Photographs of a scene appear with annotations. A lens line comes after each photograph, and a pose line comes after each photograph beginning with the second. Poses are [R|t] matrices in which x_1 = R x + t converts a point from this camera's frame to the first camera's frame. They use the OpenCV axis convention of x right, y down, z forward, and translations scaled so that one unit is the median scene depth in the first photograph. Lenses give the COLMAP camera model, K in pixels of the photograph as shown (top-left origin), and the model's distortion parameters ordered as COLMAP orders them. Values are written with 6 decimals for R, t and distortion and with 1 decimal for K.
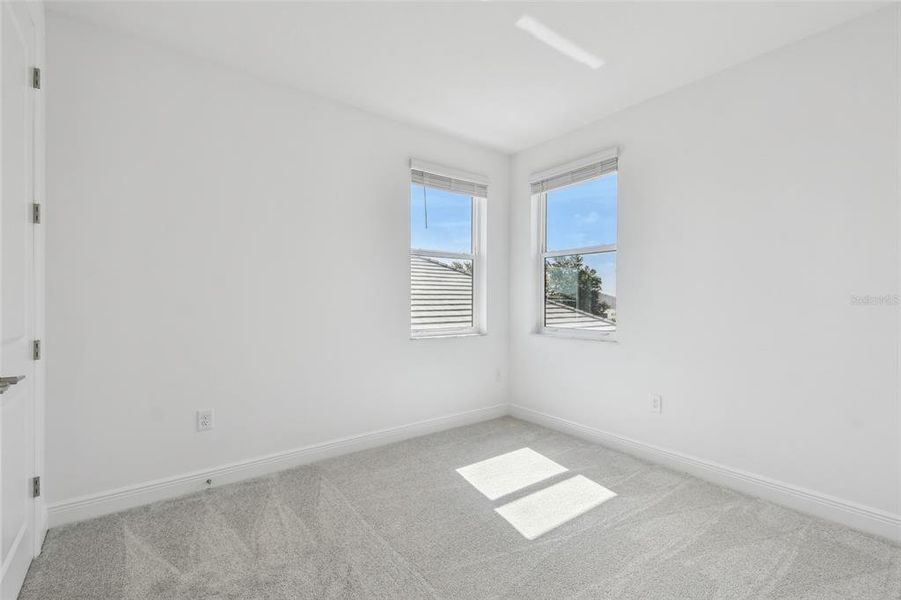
lens RADIAL K [[416.4, 0, 447.8], [0, 416.4, 297.8], [0, 0, 1]] dist [0.047939, -0.015880]
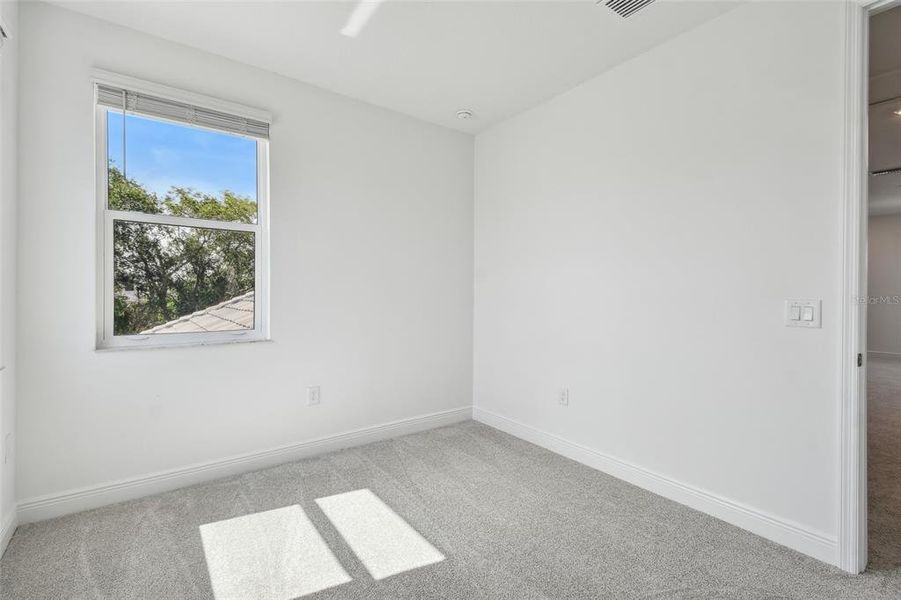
lens RADIAL K [[398.7, 0, 445.1], [0, 398.7, 296.5], [0, 0, 1]] dist [0.053194, -0.023973]
pose [[0.004776, 0.000337, 0.999989, -0.452024], [-0.001974, 0.999998, -0.000327, 0.016684], [-0.999987, -0.001973, 0.004776, 0.687831]]
